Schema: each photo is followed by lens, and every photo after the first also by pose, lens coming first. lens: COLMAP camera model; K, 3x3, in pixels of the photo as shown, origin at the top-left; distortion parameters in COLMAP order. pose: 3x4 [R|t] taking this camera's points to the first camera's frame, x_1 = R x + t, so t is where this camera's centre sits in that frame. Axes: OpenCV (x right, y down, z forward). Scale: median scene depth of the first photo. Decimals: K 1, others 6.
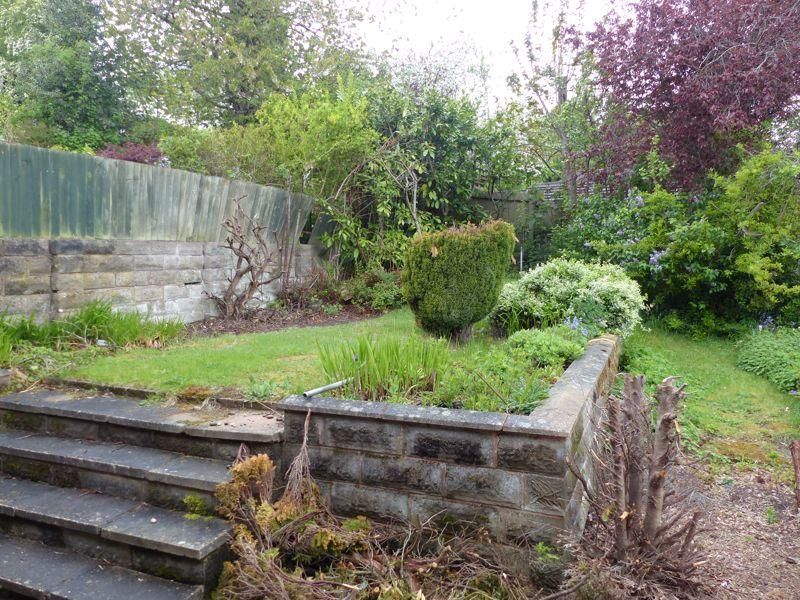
lens RADIAL K [[601.3, 0, 393.7], [0, 601.3, 298.6], [0, 0, 1]] dist [-0.032375, 0.019296]
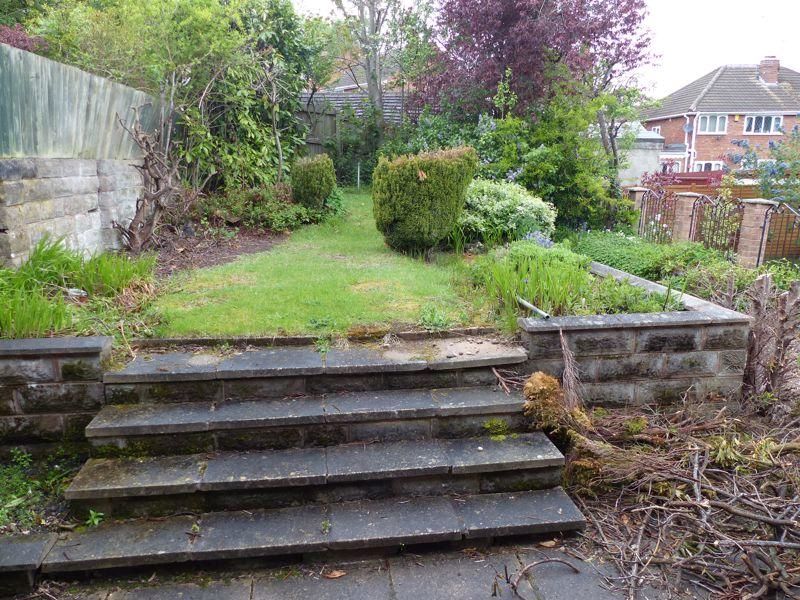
lens RADIAL K [[601.3, 0, 393.7], [0, 601.3, 298.6], [0, 0, 1]] dist [-0.032375, 0.019296]
pose [[0.858258, -0.104697, 0.502425, -0.522817], [0.026244, 0.986643, 0.160769, -0.035187], [-0.512546, -0.124796, 0.849542, 0.098683]]
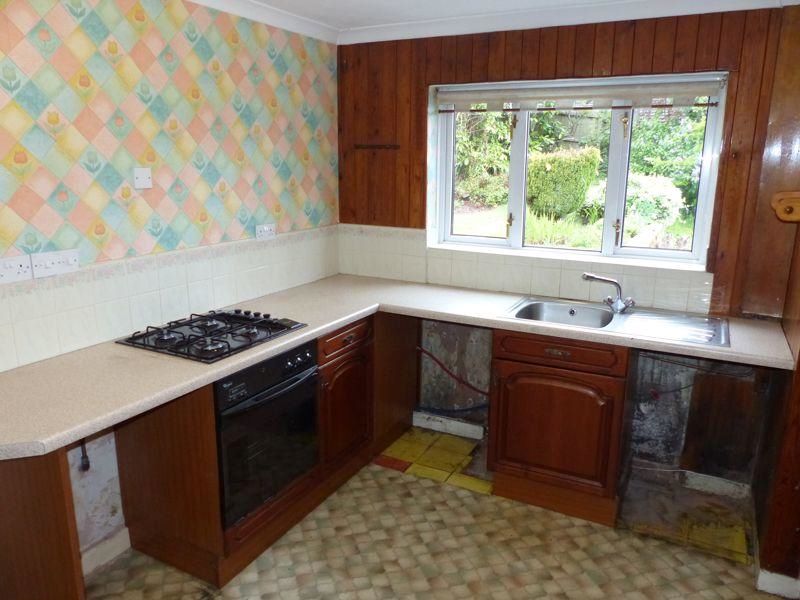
lens RADIAL K [[601.3, 0, 393.7], [0, 601.3, 298.6], [0, 0, 1]] dist [-0.032375, 0.019296]
pose [[0.997498, 0.032774, -0.062643, -0.222069], [-0.021794, 0.985452, 0.168550, 0.005115], [0.067256, -0.166763, 0.983701, -0.611752]]
